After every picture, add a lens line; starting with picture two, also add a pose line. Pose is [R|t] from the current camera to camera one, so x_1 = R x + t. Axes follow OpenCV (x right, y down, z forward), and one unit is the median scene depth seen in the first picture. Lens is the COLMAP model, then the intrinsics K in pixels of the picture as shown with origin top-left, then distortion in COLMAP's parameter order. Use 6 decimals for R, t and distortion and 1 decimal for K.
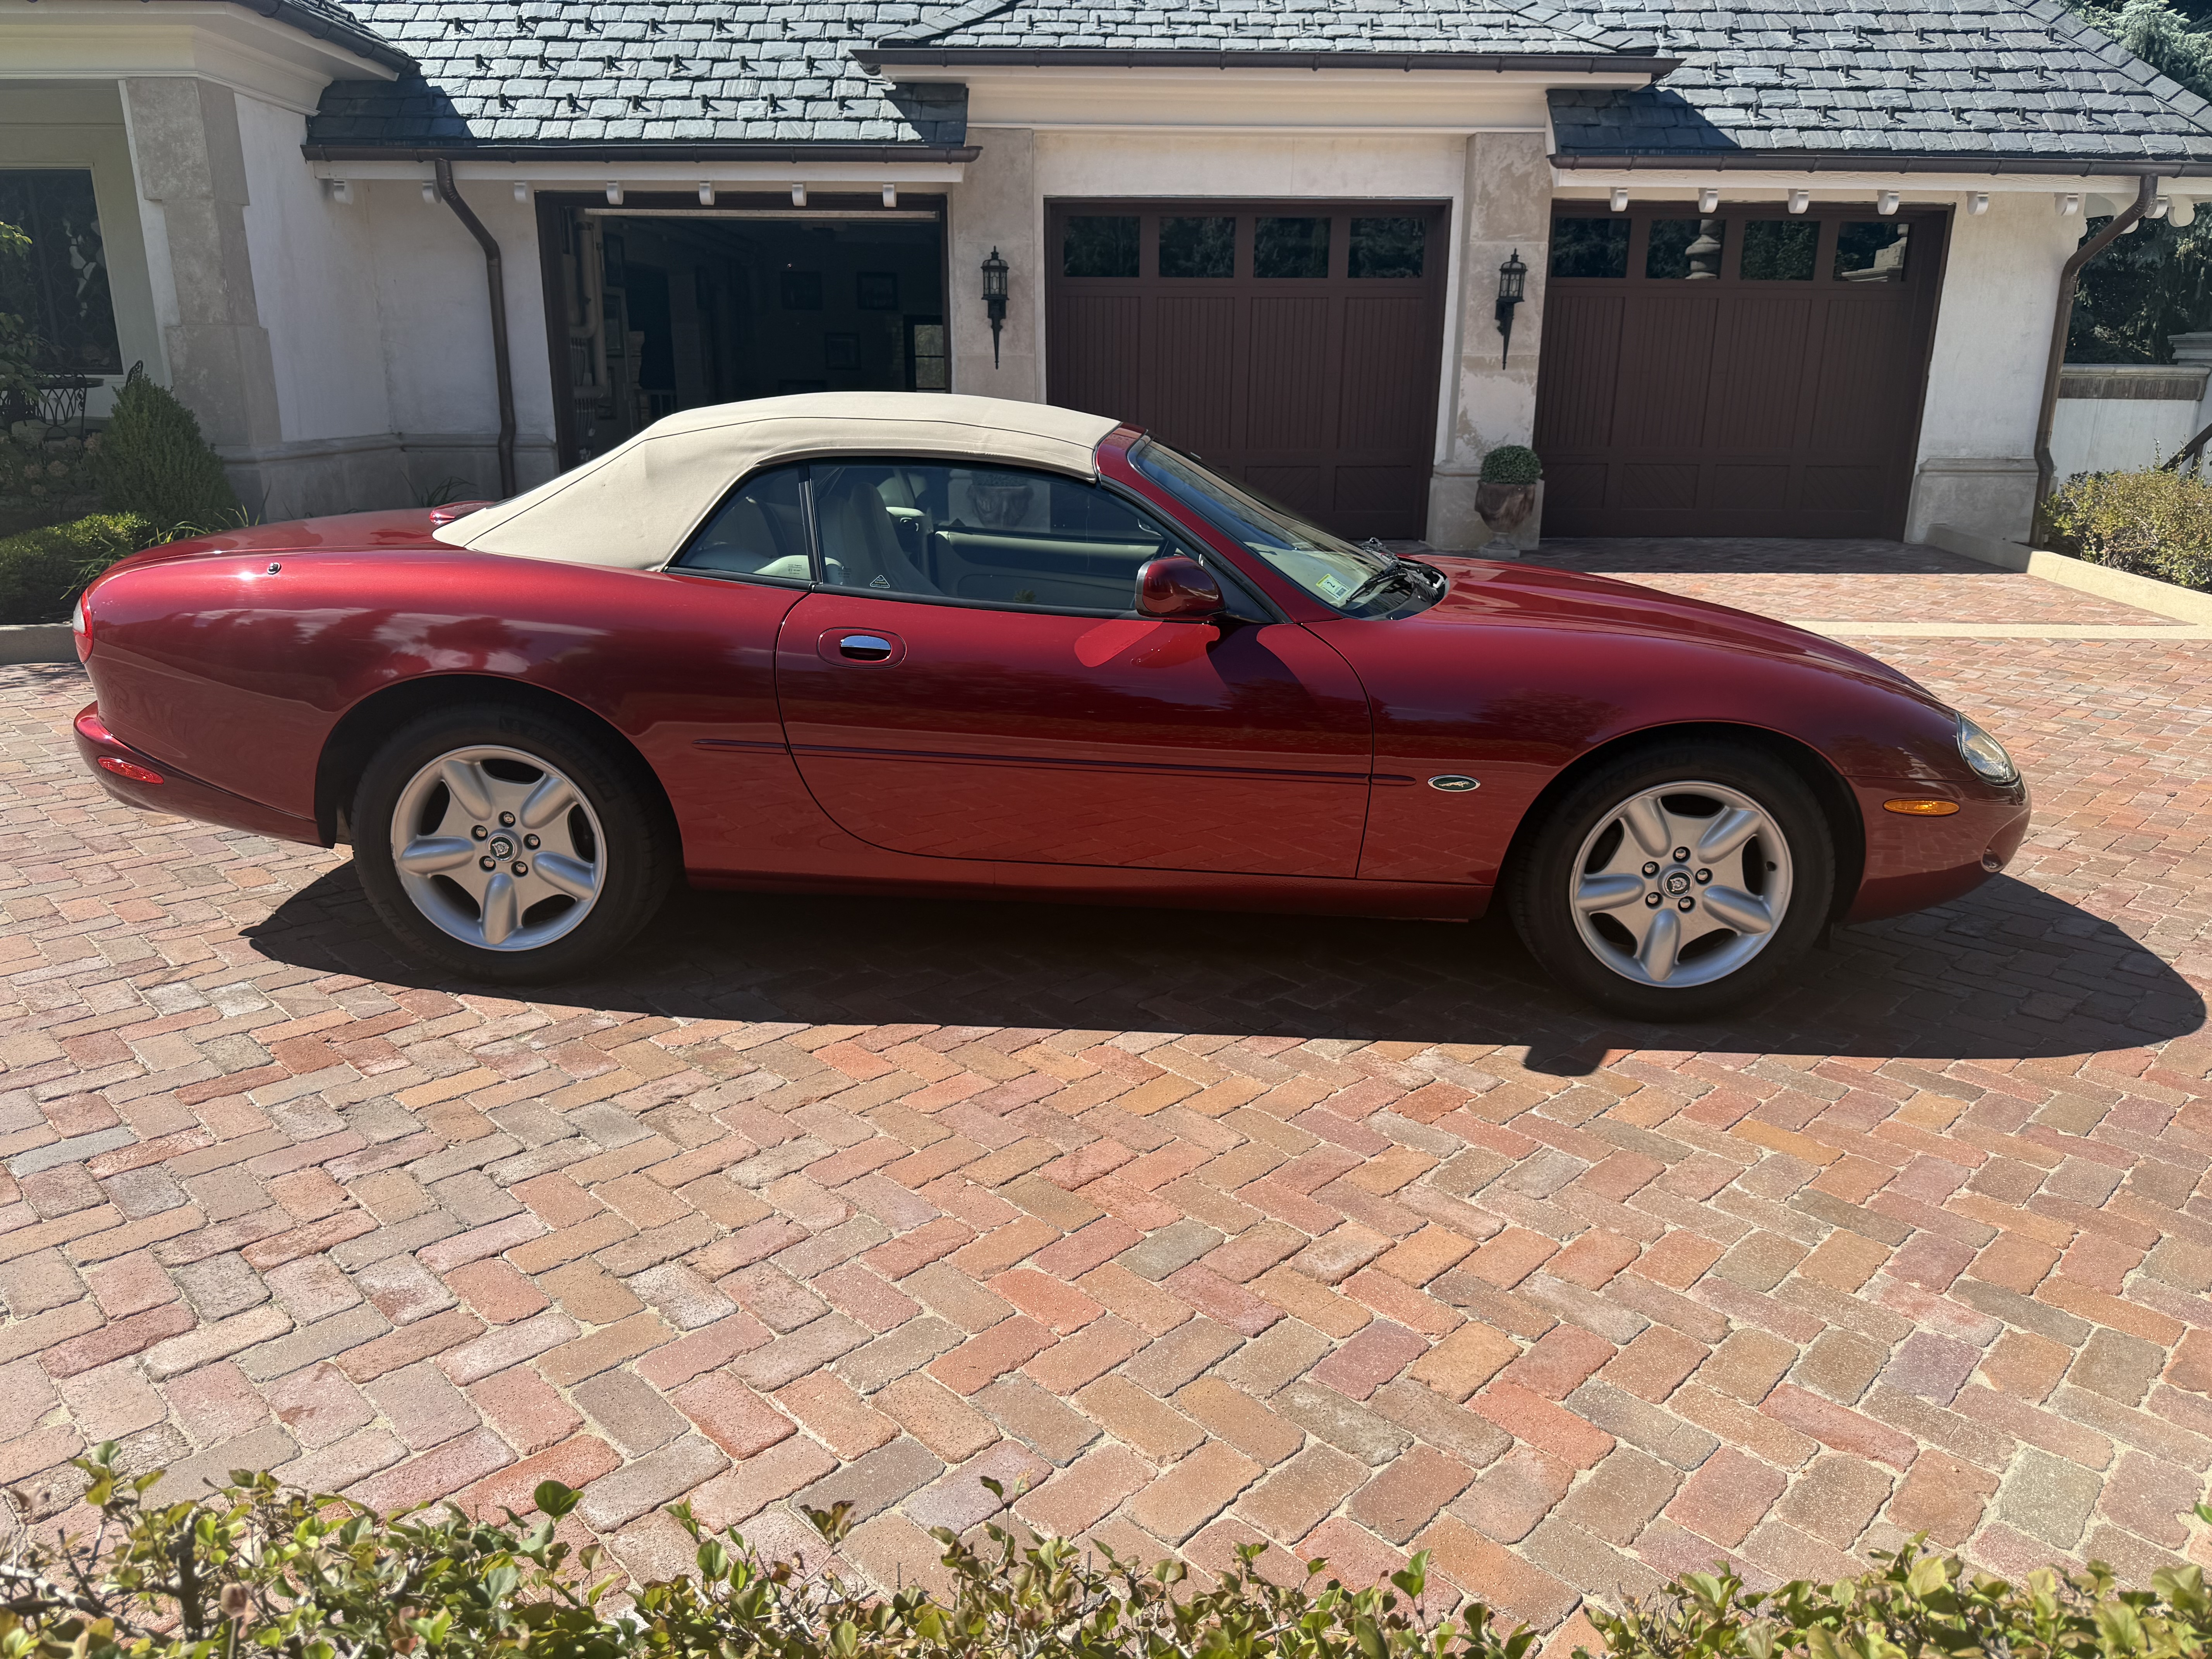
lens RADIAL K [[1577.2, 0, 1105.3], [0, 1577.2, 843.6], [0, 0, 1]] dist [0.020447, -0.036427]
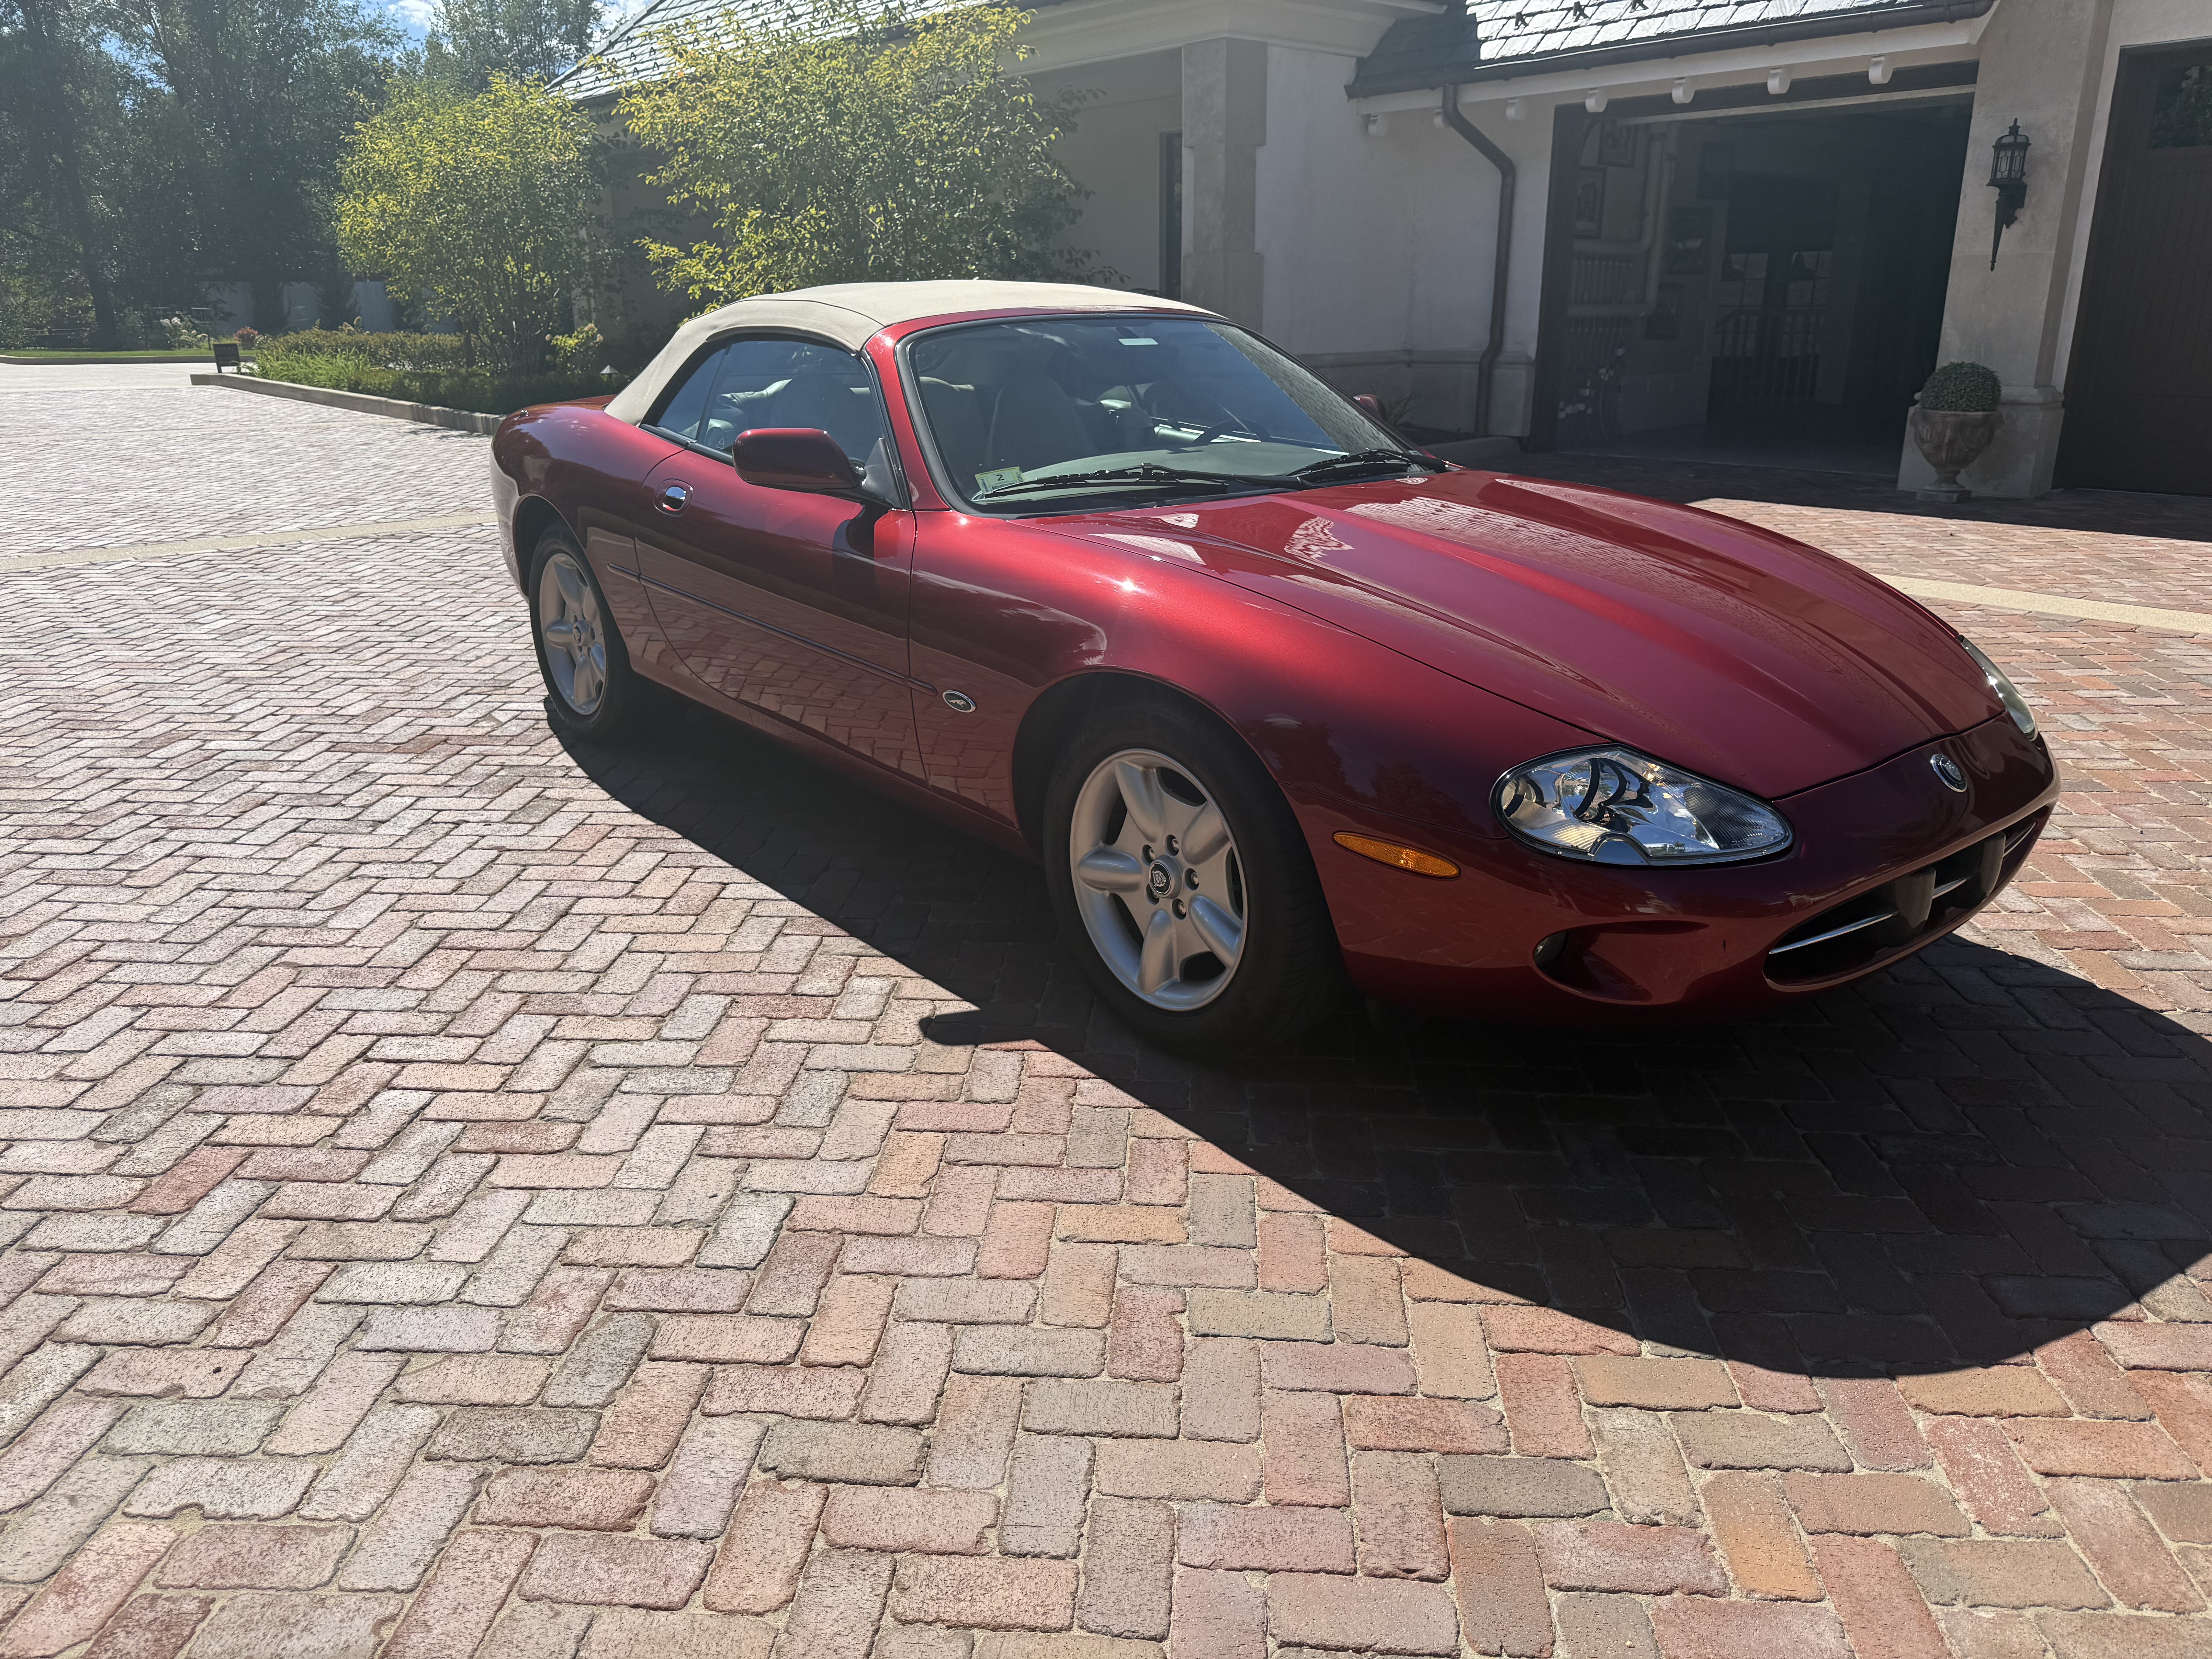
lens RADIAL K [[1577.2, 0, 1105.3], [0, 1577.2, 843.6], [0, 0, 1]] dist [0.020447, -0.036427]
pose [[0.656957, 0.230773, -0.717740, 0.803361], [-0.202801, 0.971004, 0.126579, -0.076076], [0.726140, 0.062401, 0.684709, 0.380198]]
